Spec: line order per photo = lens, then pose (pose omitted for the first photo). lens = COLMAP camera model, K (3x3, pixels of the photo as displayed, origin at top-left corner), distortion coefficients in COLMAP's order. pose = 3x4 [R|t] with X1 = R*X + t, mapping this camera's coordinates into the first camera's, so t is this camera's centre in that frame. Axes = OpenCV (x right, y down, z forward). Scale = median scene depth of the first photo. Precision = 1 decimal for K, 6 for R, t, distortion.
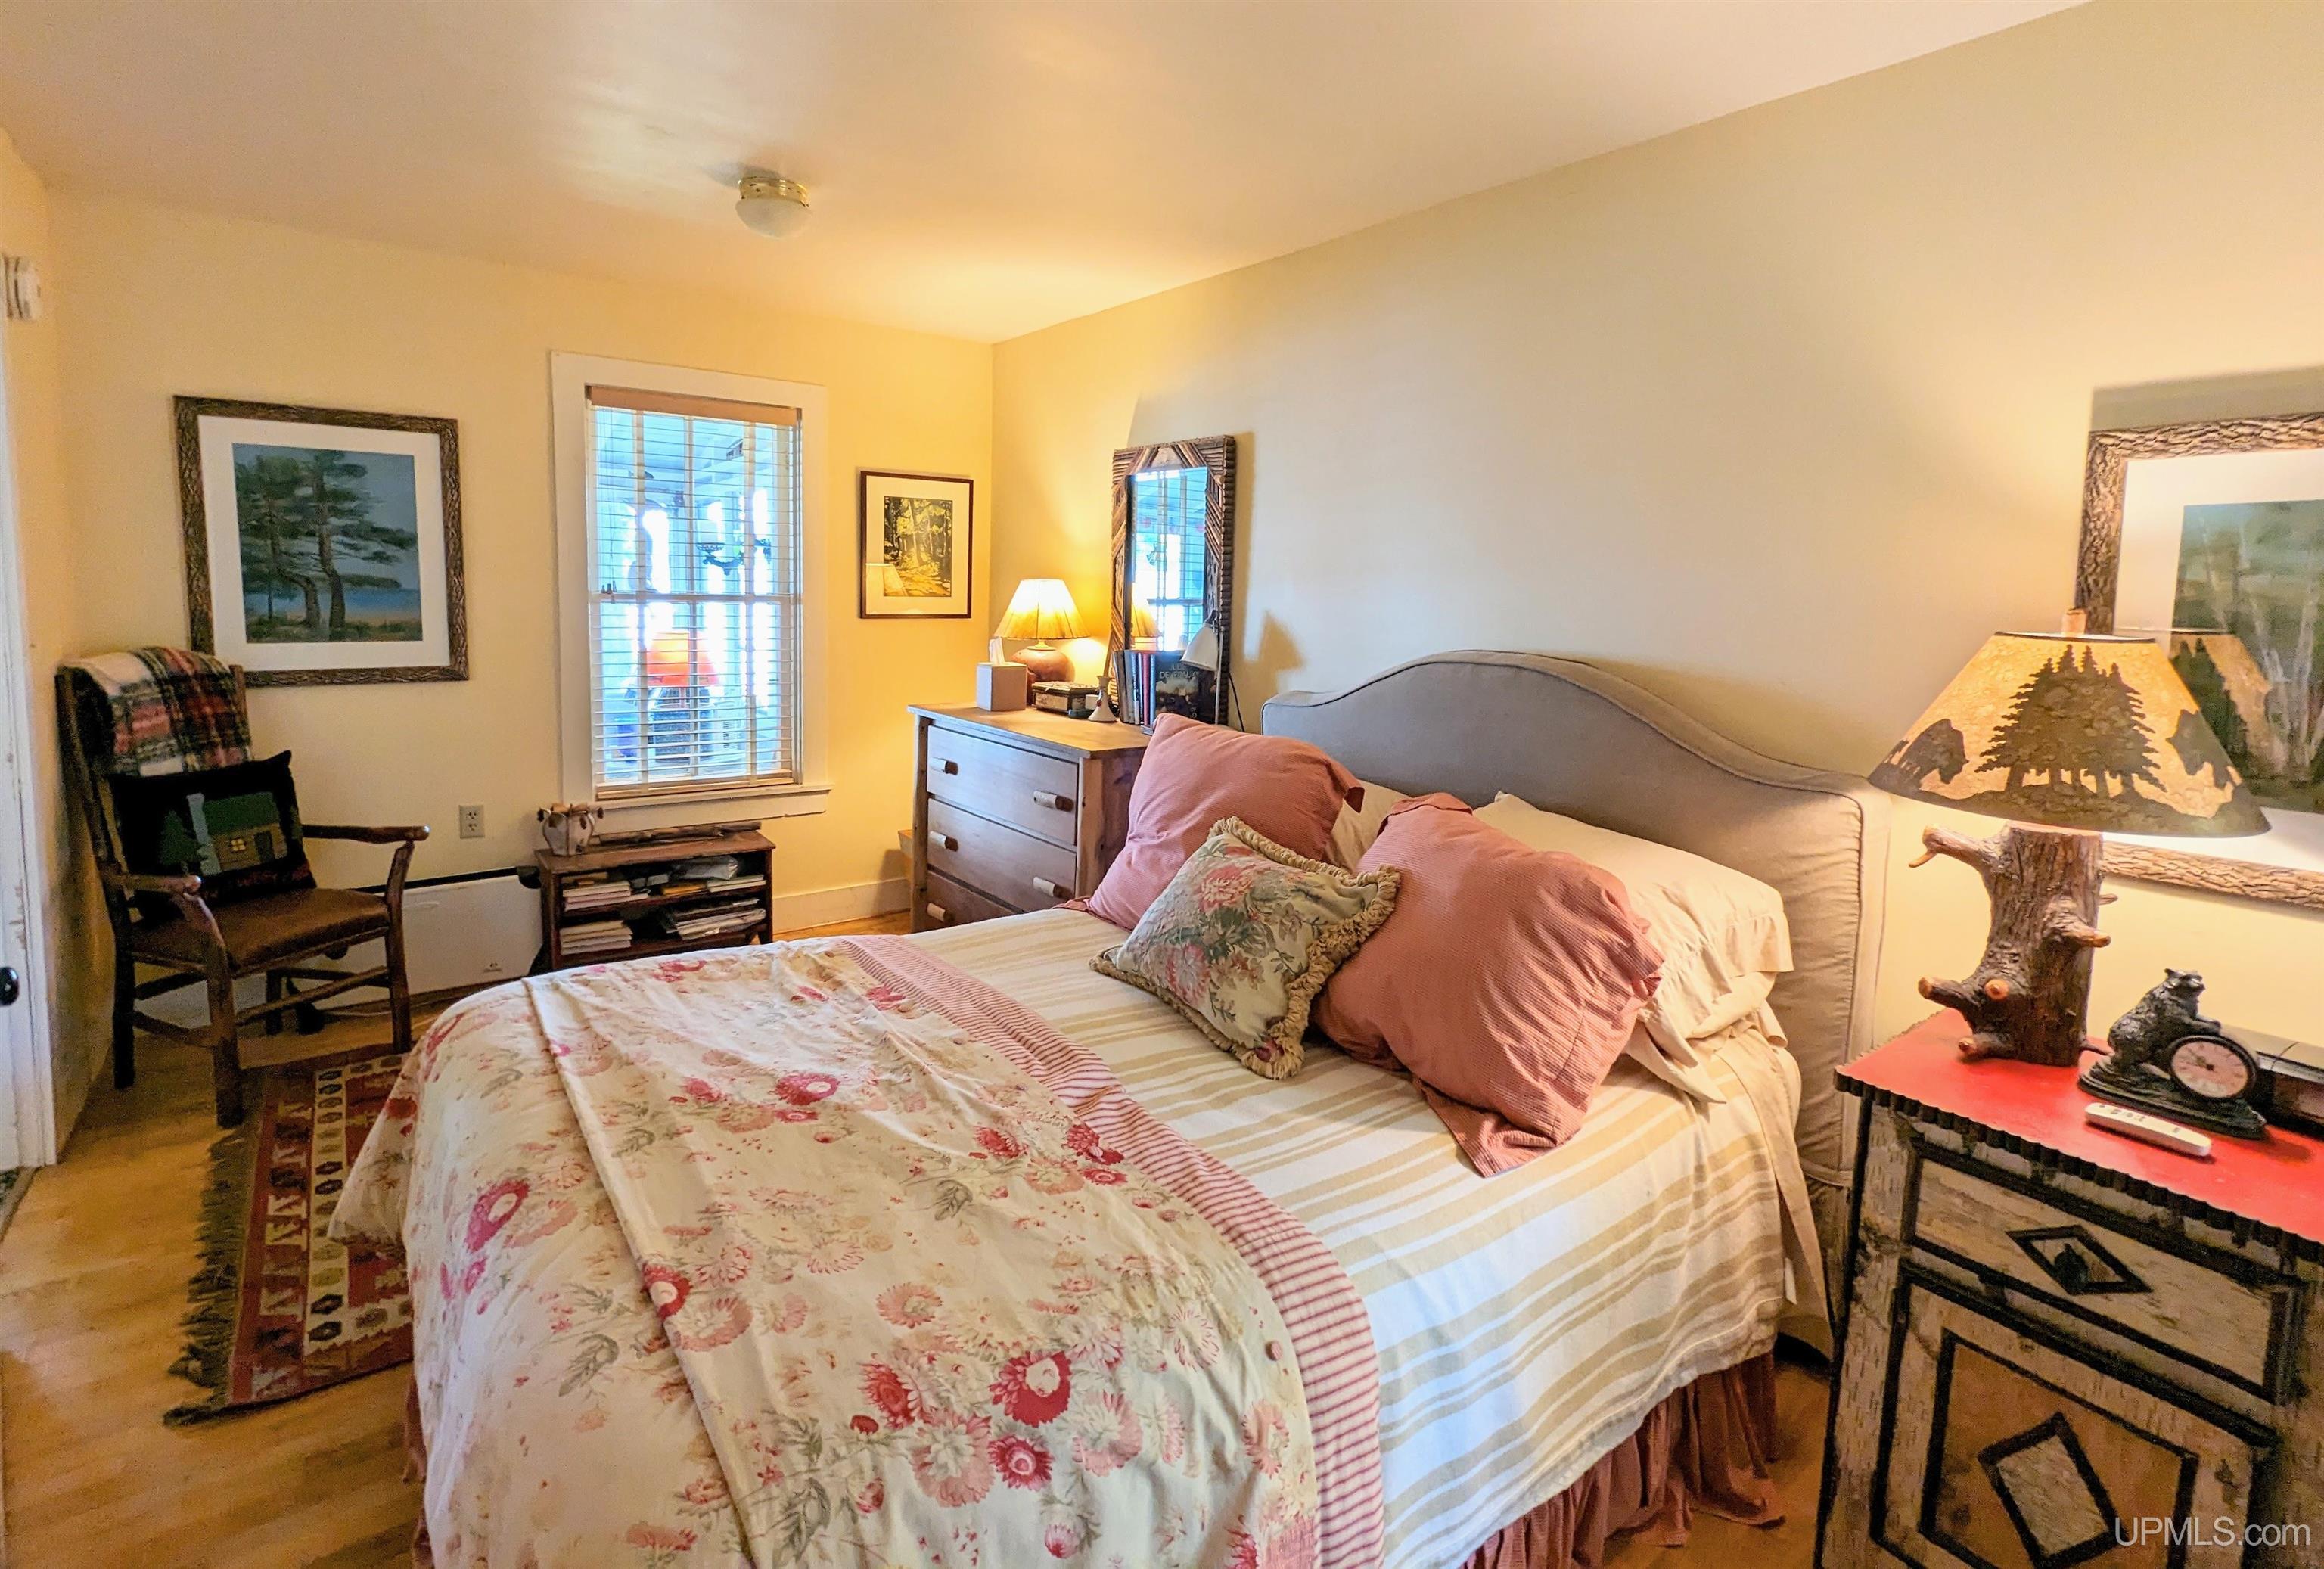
lens RADIAL K [[1147.2, 0, 1161.9], [0, 1147.2, 703.3], [0, 0, 1]] dist [0.010844, -0.000055]
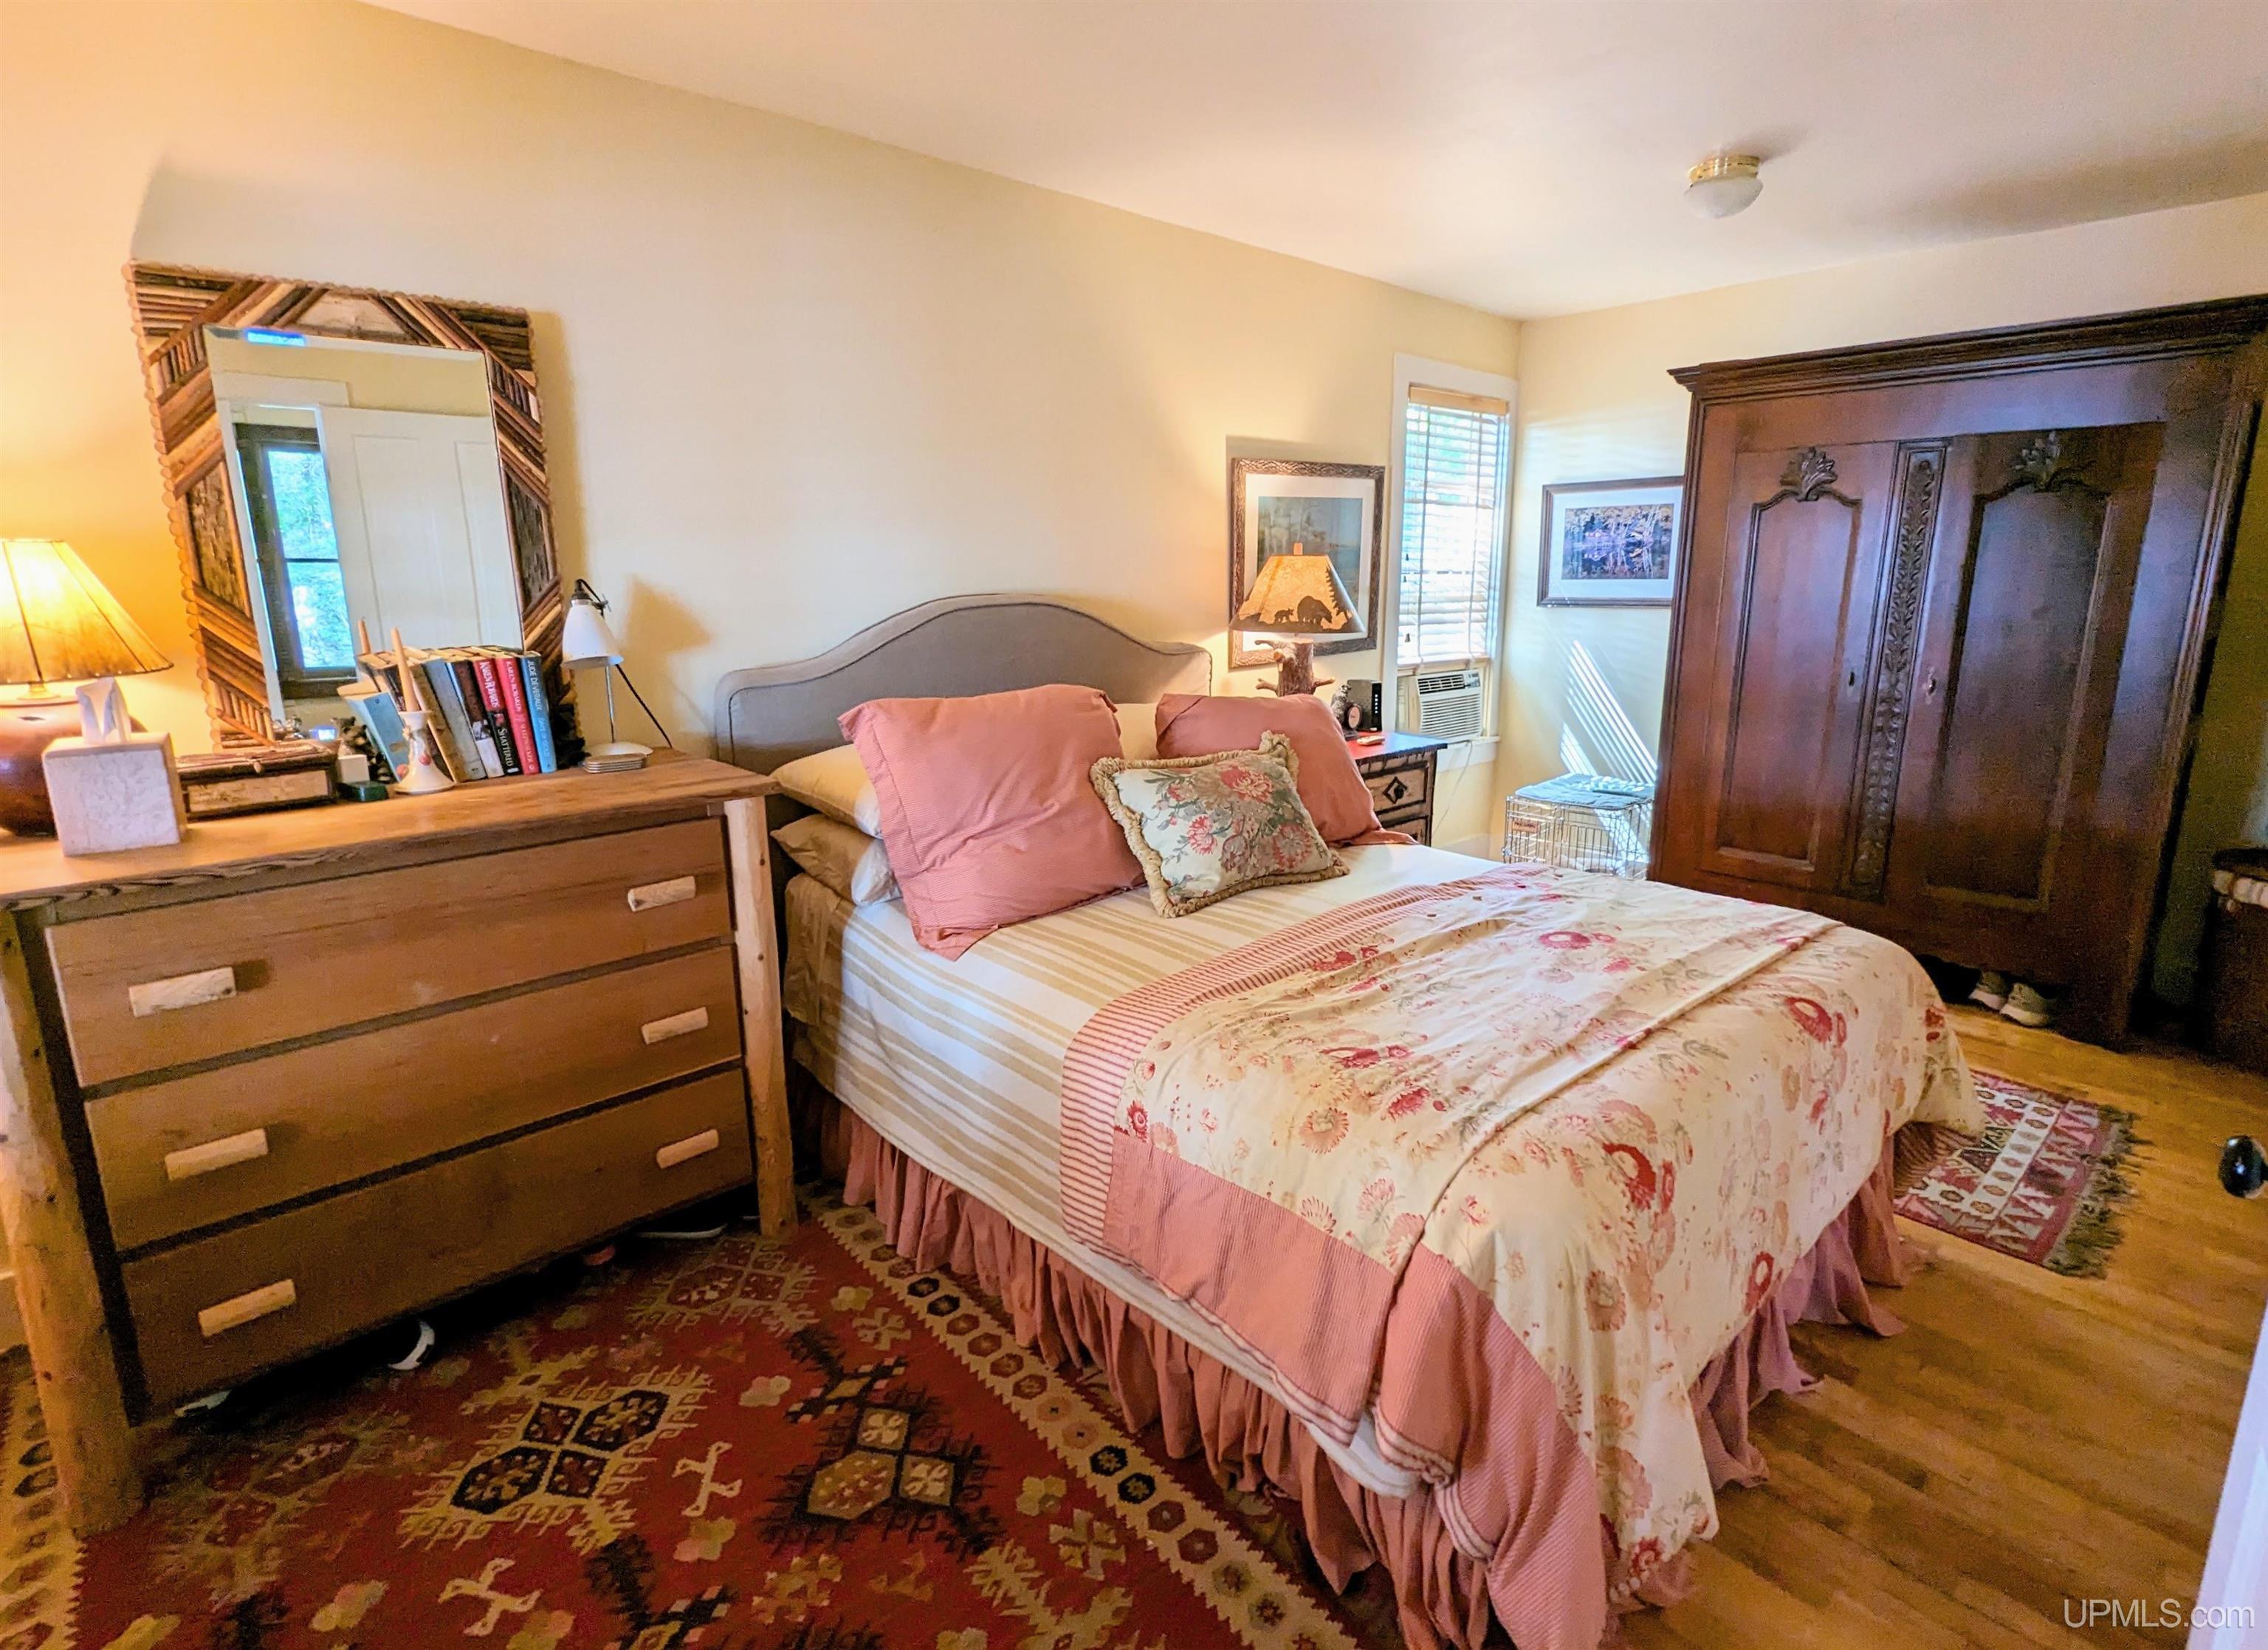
lens RADIAL K [[1117.0, 0, 1134.0], [0, 1117.0, 825.0], [0, 0, 1]] dist [-0.019077, -0.000671]
pose [[-0.121264, -0.252083, 0.960078, -1.359535], [0.110022, 0.957842, 0.265392, -0.161721], [-0.986504, 0.137812, -0.088418, 1.517298]]
